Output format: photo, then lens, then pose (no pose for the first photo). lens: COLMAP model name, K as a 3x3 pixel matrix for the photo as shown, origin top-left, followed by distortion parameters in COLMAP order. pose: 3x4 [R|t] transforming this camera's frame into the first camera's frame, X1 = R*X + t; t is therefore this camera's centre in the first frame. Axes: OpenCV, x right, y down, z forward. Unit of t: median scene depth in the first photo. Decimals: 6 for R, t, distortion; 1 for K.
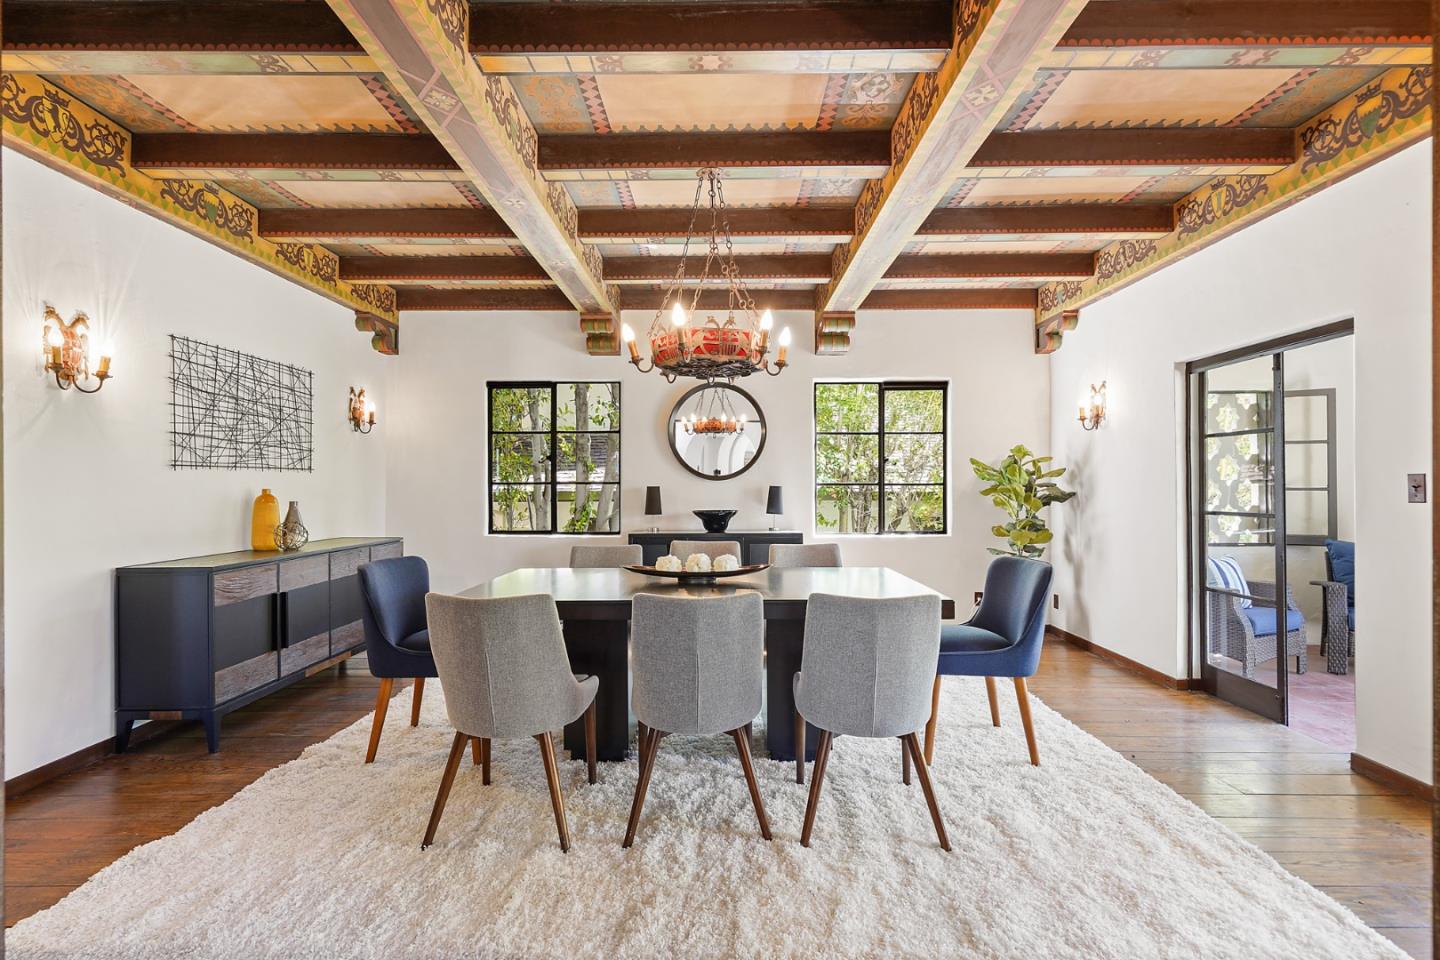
lens RADIAL K [[671.6, 0, 718.2], [0, 671.6, 490.7], [0, 0, 1]] dist [0.011179, 0.000016]
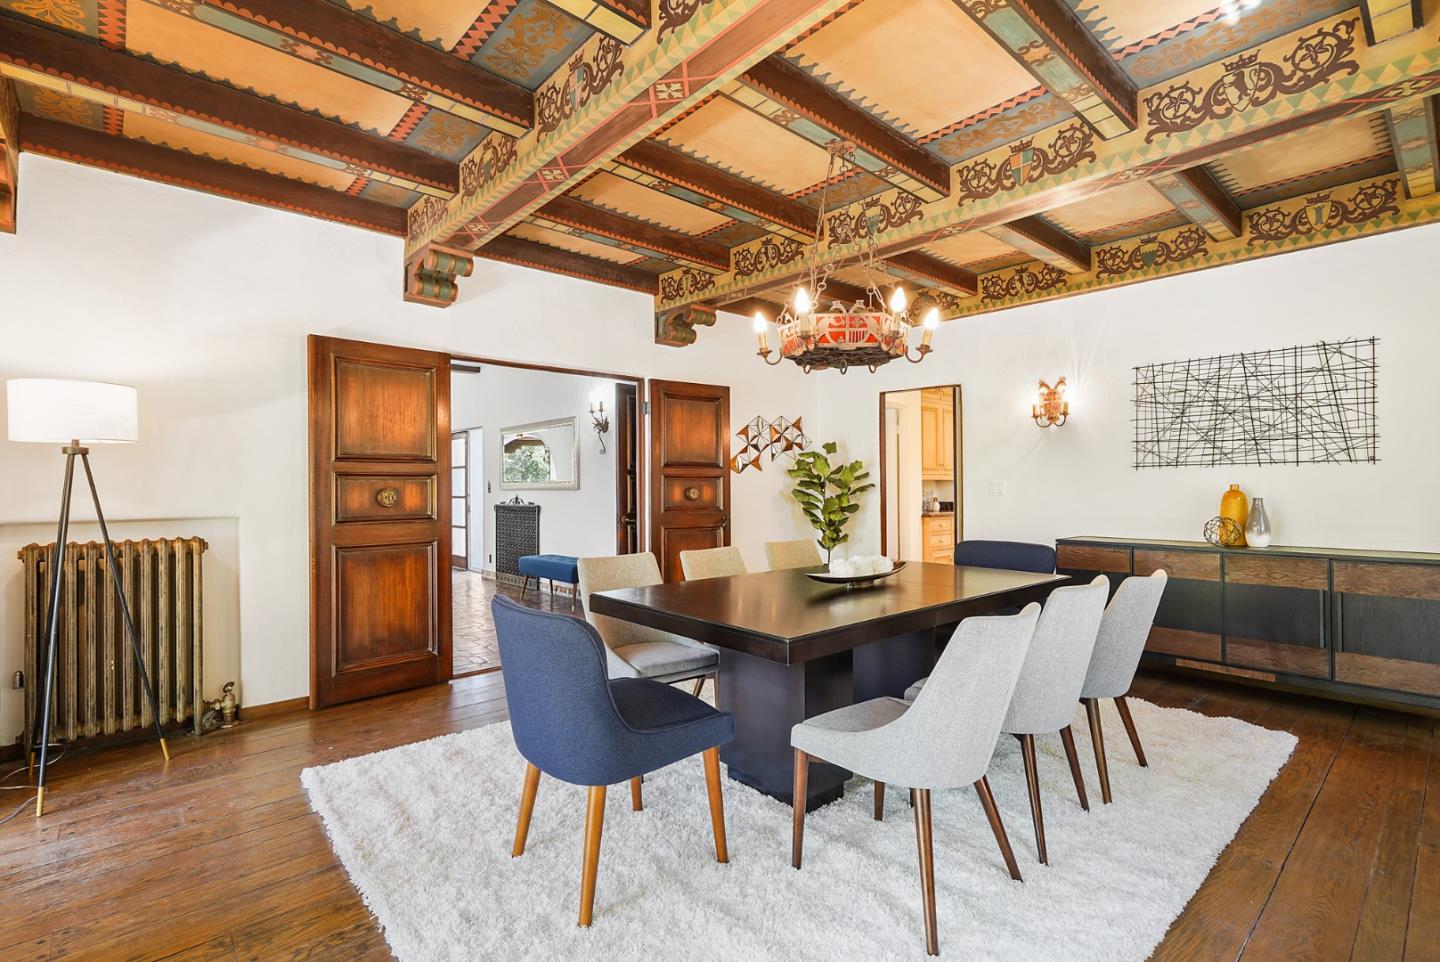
lens RADIAL K [[671.6, 0, 718.2], [0, 671.6, 491.7], [0, 0, 1]] dist [0.011179, 0.000016]
pose [[-0.738266, 0.008611, -0.674455, 0.659898], [-0.001269, 0.999899, 0.014155, -0.006131], [0.674509, 0.011306, -0.738180, 1.389130]]
